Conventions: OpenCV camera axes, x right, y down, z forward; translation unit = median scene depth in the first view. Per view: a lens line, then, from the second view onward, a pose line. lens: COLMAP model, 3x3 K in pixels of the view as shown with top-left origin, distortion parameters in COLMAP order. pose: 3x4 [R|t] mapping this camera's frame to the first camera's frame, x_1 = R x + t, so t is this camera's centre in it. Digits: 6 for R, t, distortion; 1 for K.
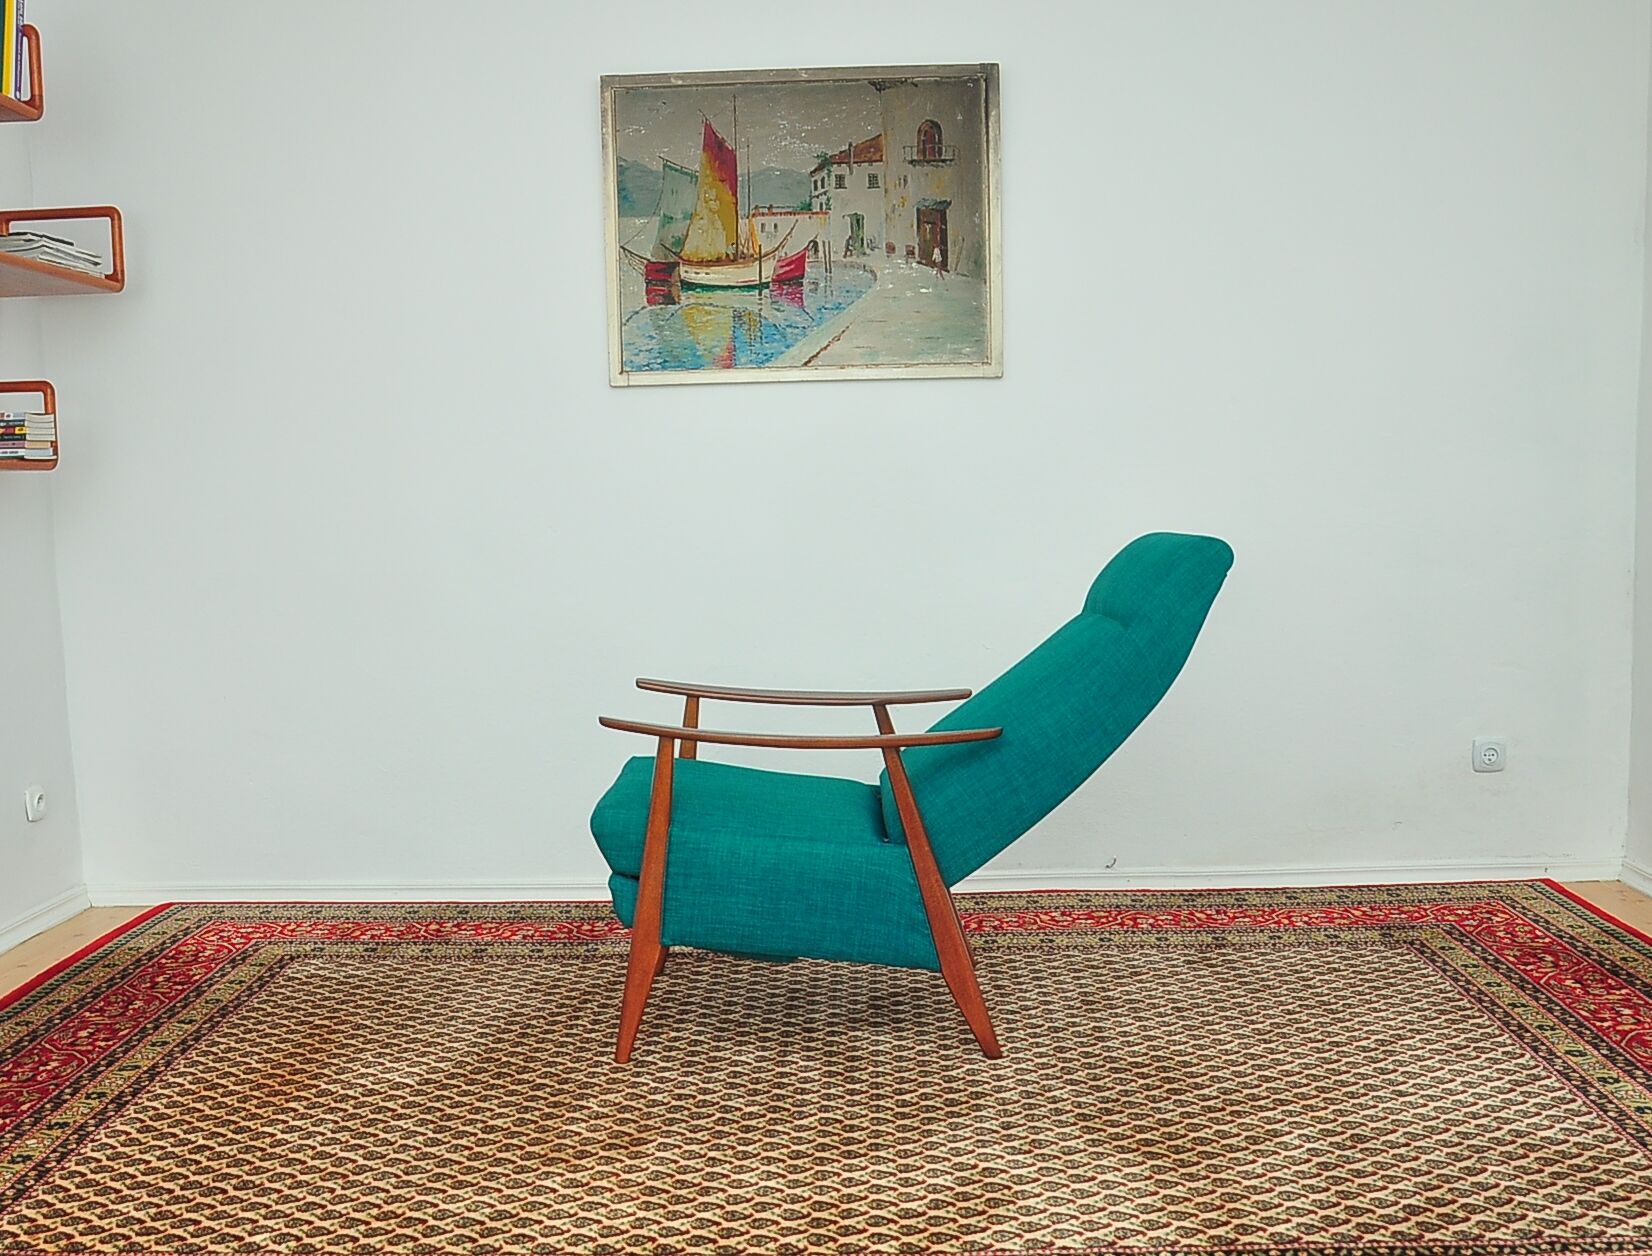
lens RADIAL K [[1742.2, 0, 815.0], [0, 1742.2, 703.1], [0, 0, 1]] dist [-0.158582, 0.130940]
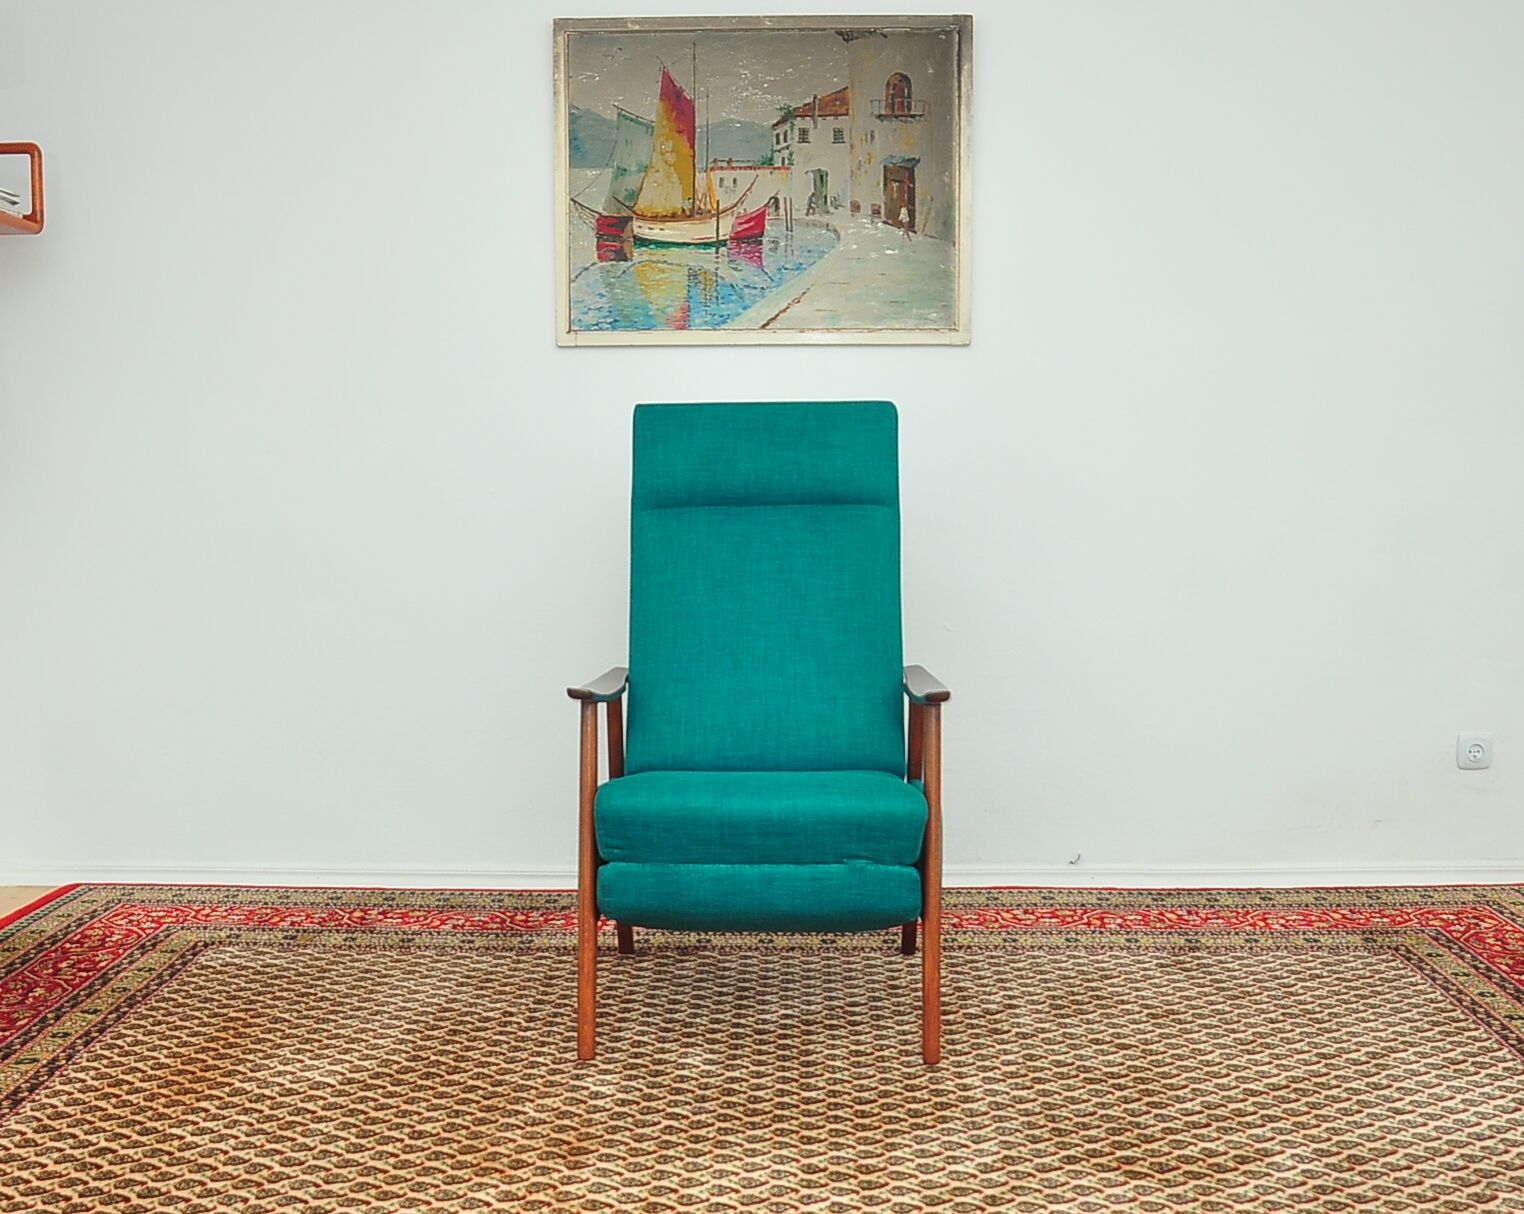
lens RADIAL K [[1781.6, 0, 766.1], [0, 1781.6, 655.5], [0, 0, 1]] dist [-0.150511, 0.142831]
pose [[0.999756, 0.018864, 0.011485, -0.015497], [-0.018630, 0.999623, -0.020147, 0.005076], [-0.011861, 0.019928, 0.999731, 0.042880]]
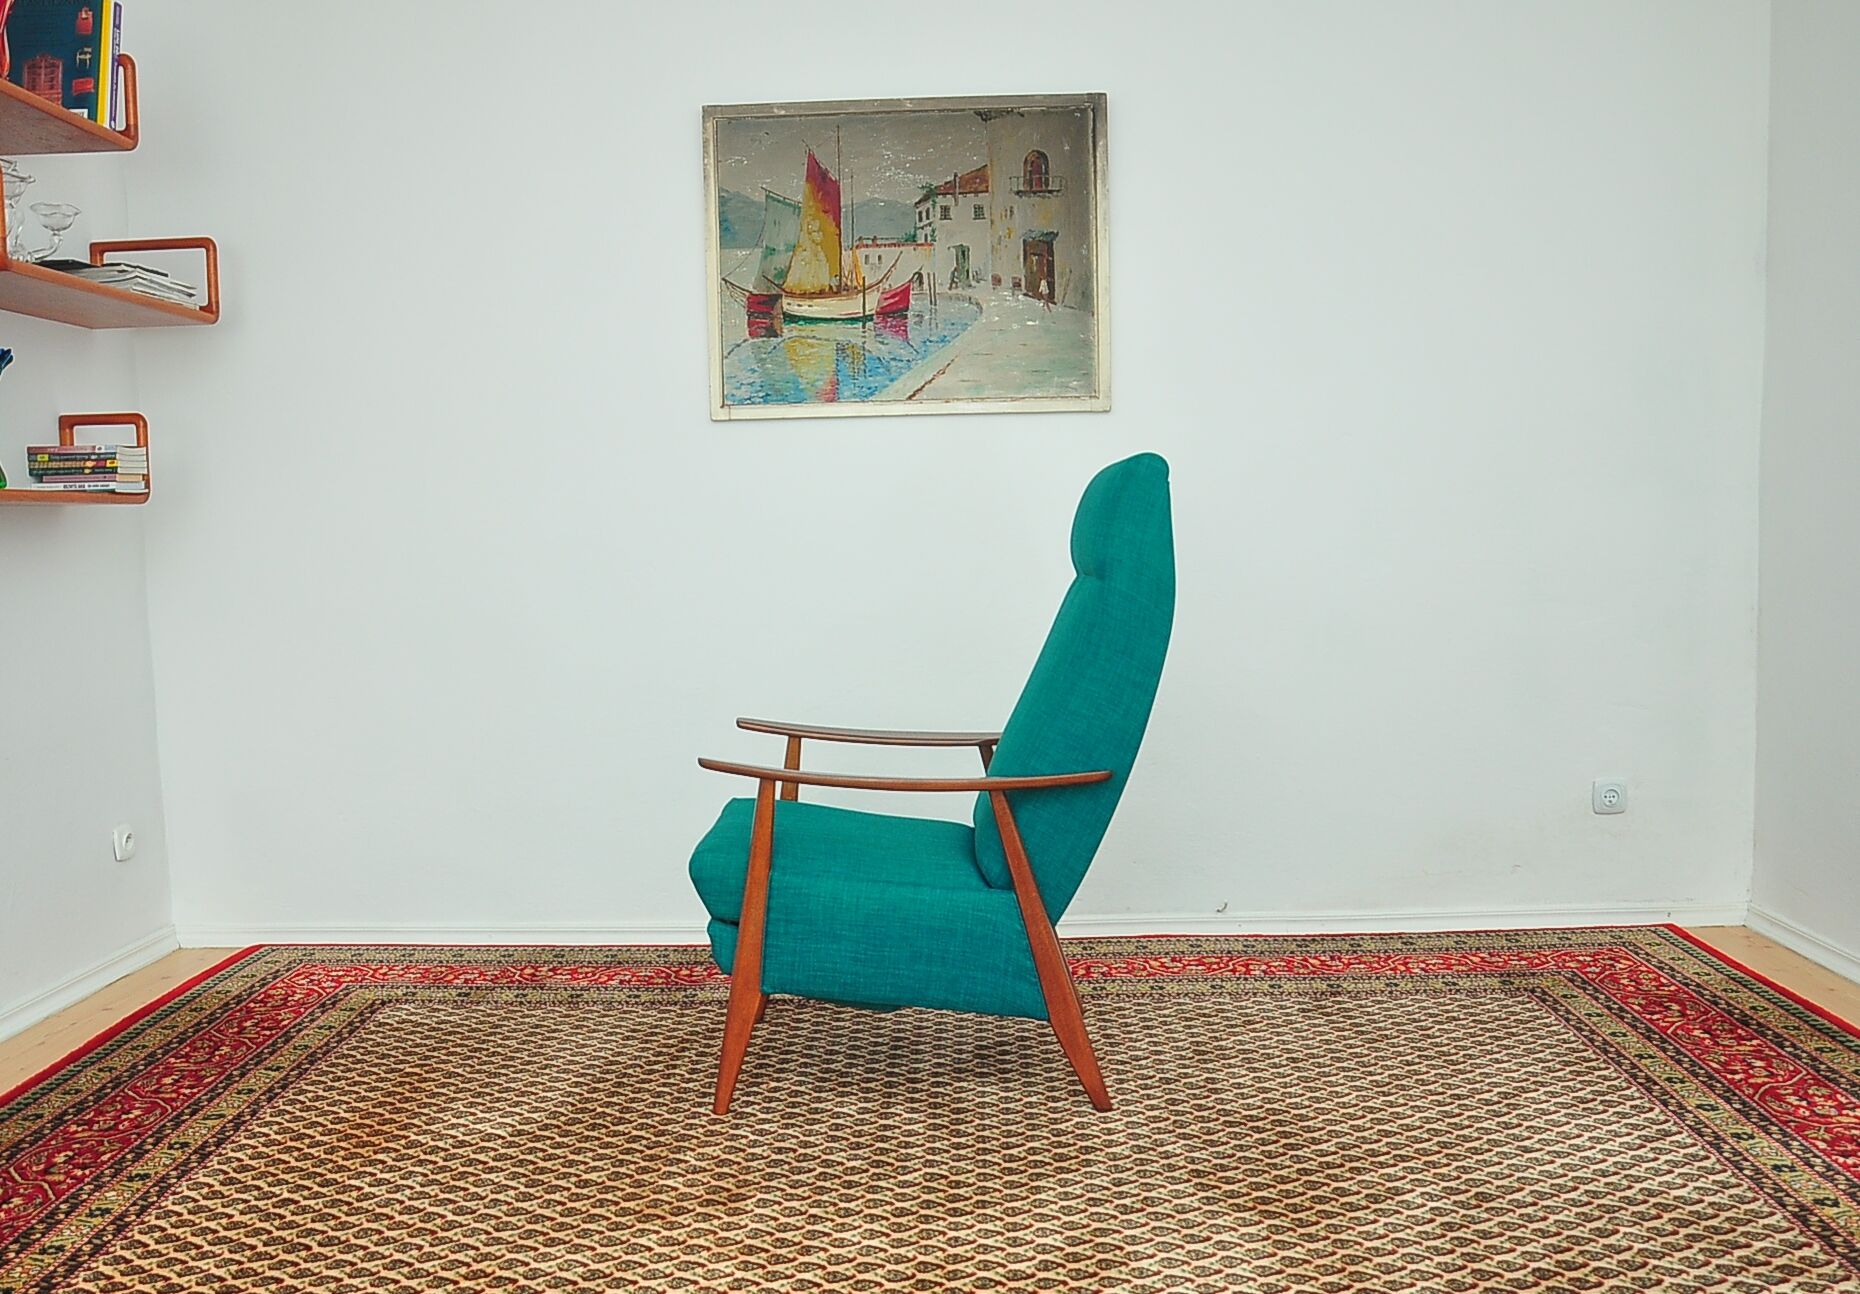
lens RADIAL K [[1753.6, 0, 896.8], [0, 1753.6, 692.2], [0, 0, 1]] dist [-0.155884, 0.133798]
pose [[0.999935, 0.001670, -0.011297, -0.001956], [-0.001977, 0.999628, -0.027188, -0.002470], [0.011247, 0.027208, 0.999567, 0.019131]]
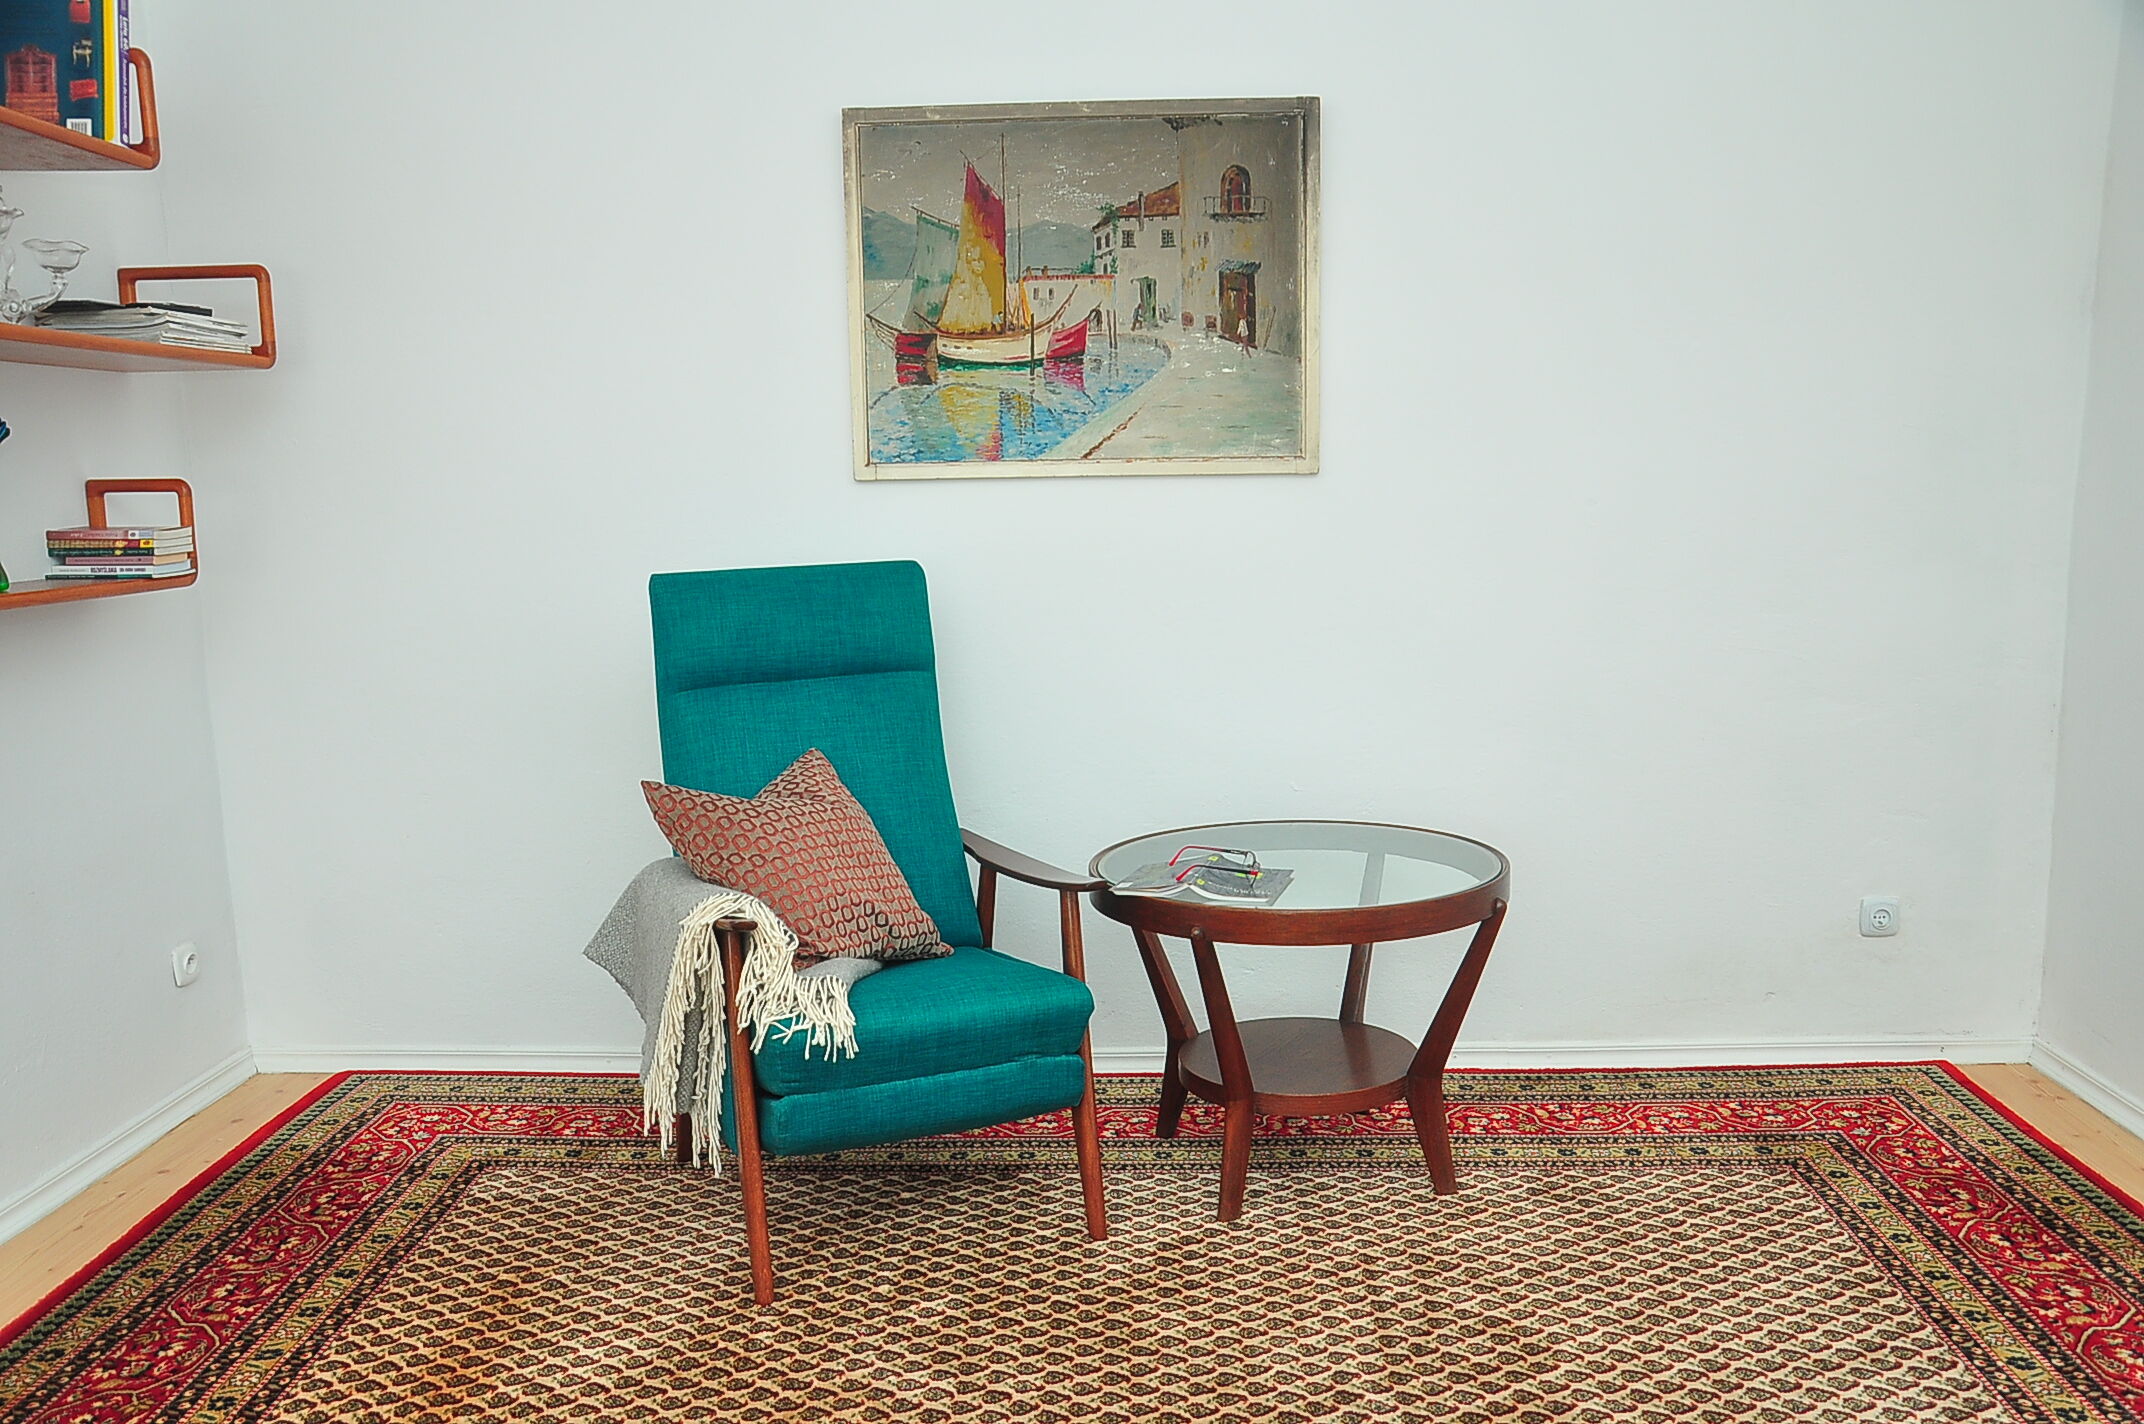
lens RADIAL K [[1809.0, 0, 1073.0], [0, 1809.0, 762.3], [0, 0, 1]] dist [-0.145094, 0.157486]
pose [[0.999953, 0.006904, -0.006877, -0.005939], [-0.006589, 0.998979, 0.044688, -0.113356], [0.007179, -0.044641, 0.998977, 0.152492]]
